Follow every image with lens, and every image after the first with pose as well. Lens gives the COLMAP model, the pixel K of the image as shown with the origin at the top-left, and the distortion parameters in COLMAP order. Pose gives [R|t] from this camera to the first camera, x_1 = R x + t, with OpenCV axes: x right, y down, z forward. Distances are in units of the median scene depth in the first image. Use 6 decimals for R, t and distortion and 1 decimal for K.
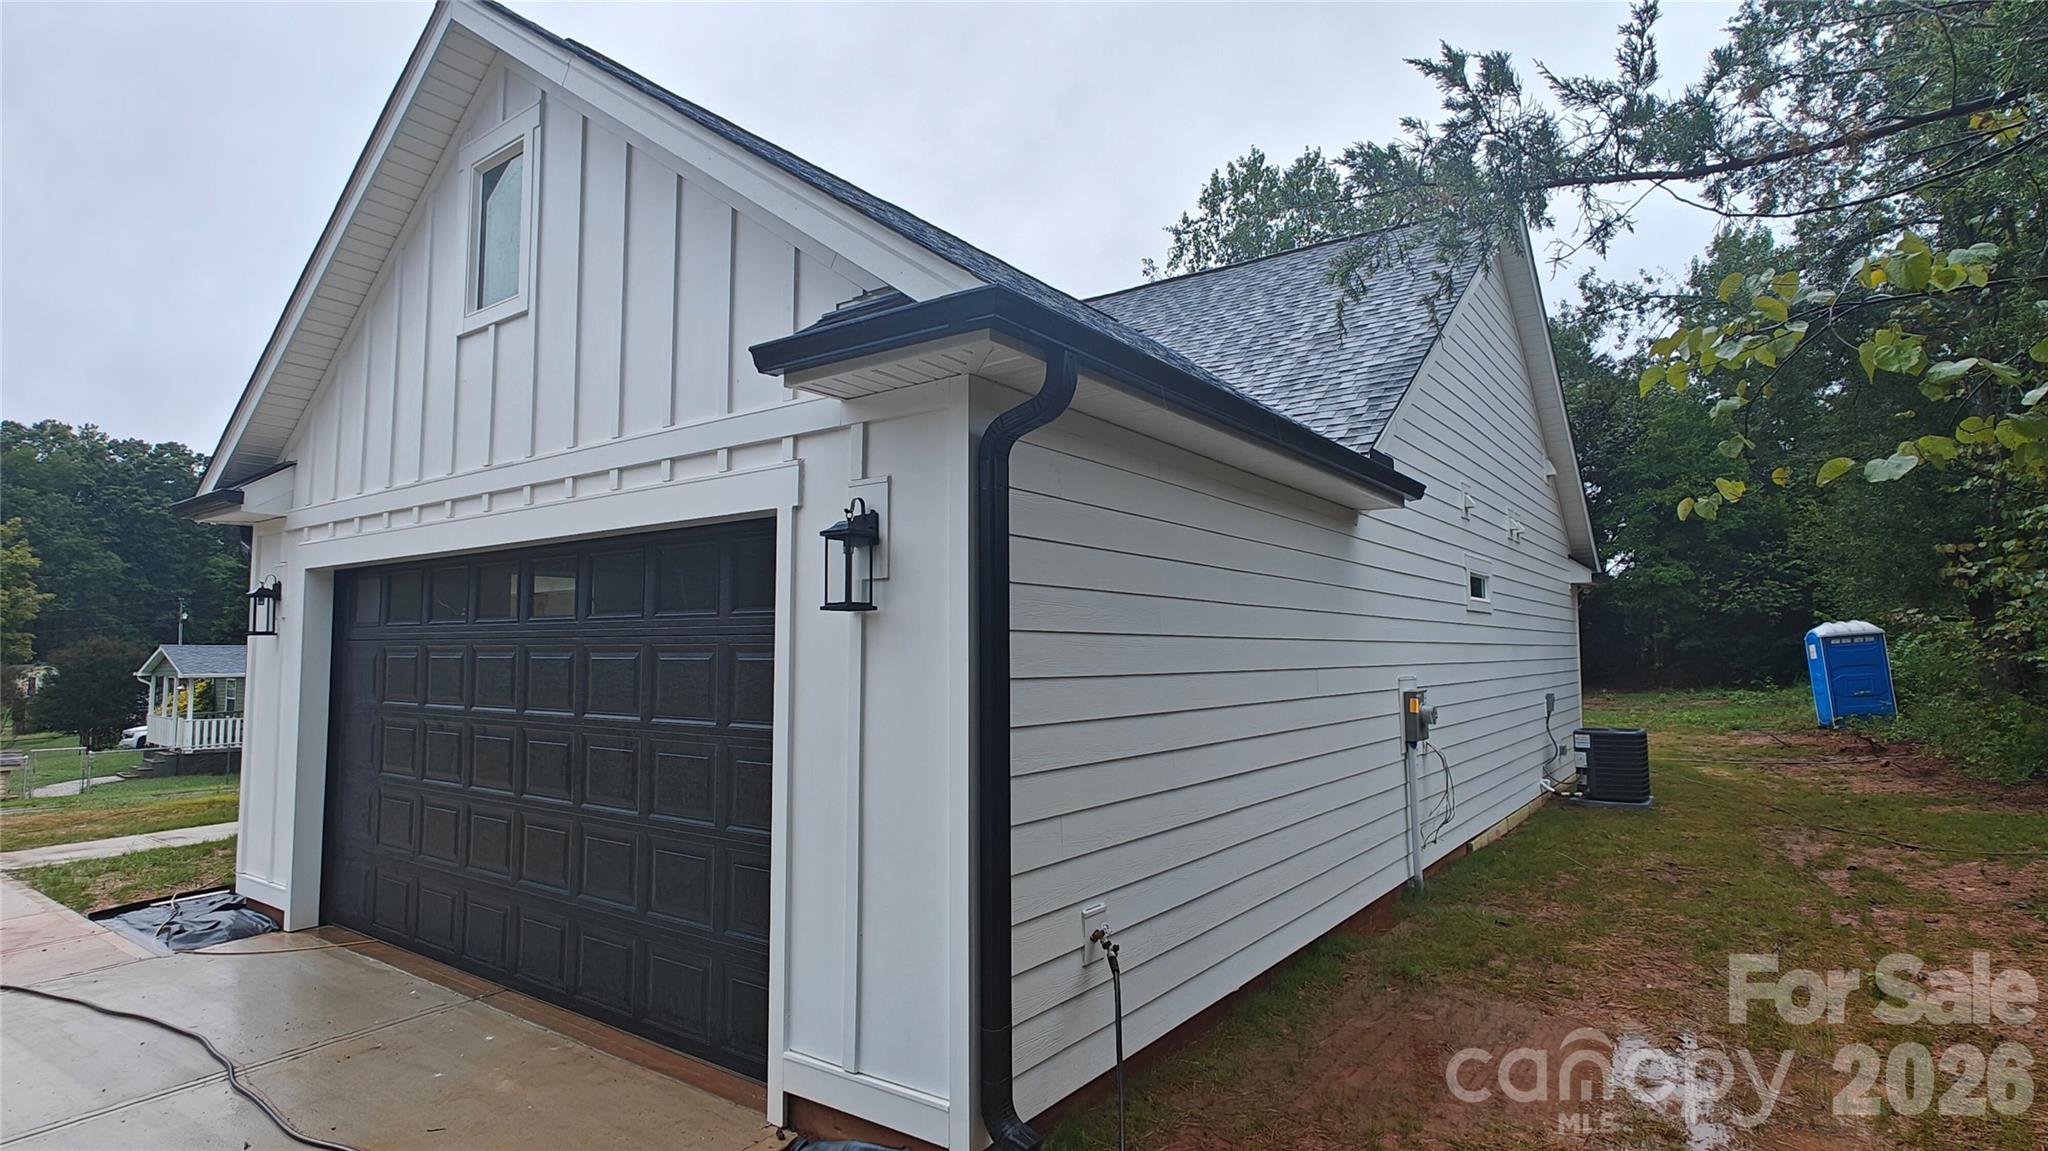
lens RADIAL K [[1027.2, 0, 1024.0], [0, 1027.2, 575.5], [0, 0, 1]] dist [0.027449, -0.000183]
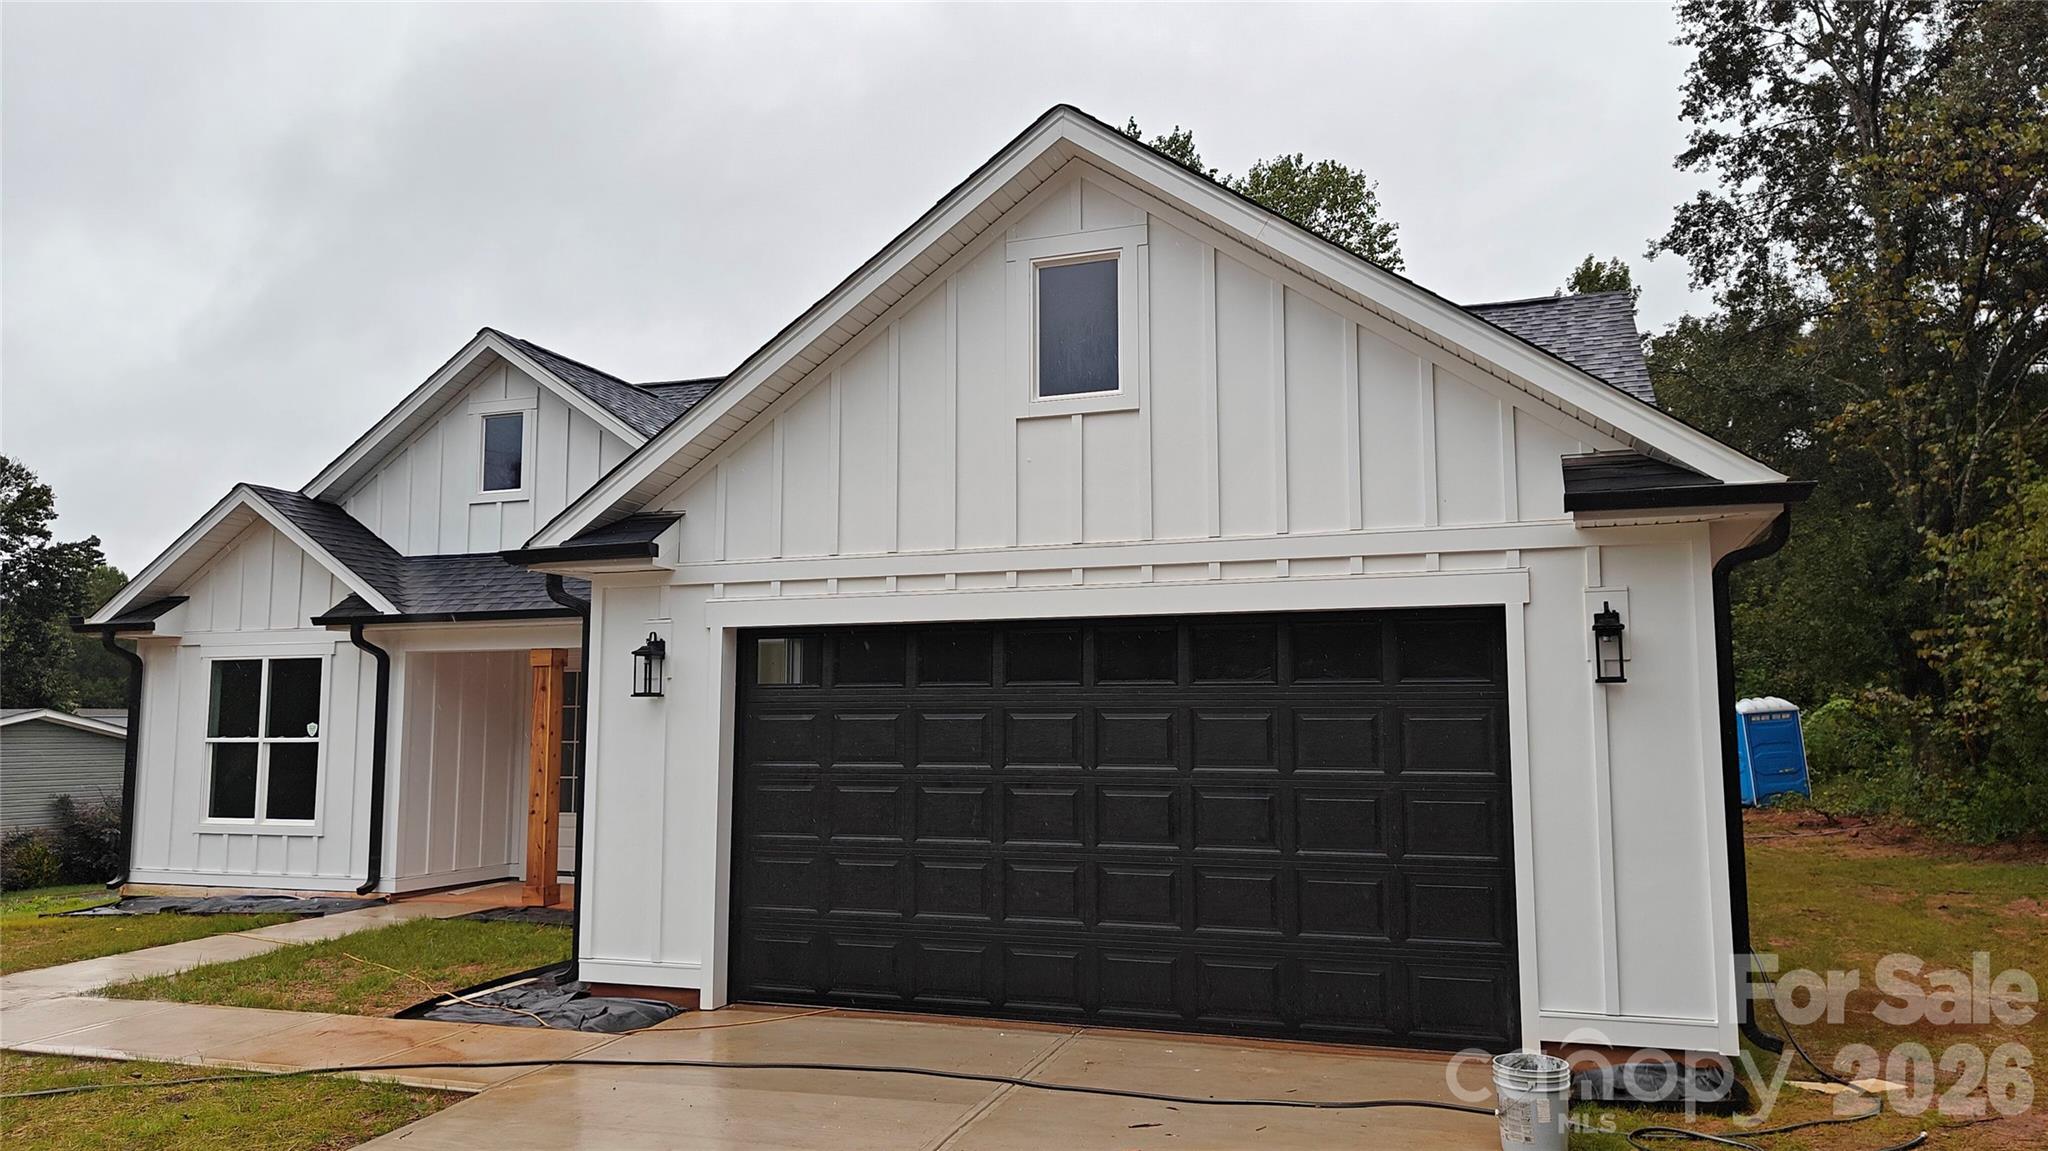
lens RADIAL K [[1457.6, 0, 1024.0], [0, 1457.6, 575.5], [0, 0, 1]] dist [0.054495, -0.002013]
pose [[0.955711, 0.034152, 0.292318, -0.971405], [-0.024689, 0.999047, -0.036002, -0.013349], [-0.293269, 0.027190, 0.955643, -0.434779]]
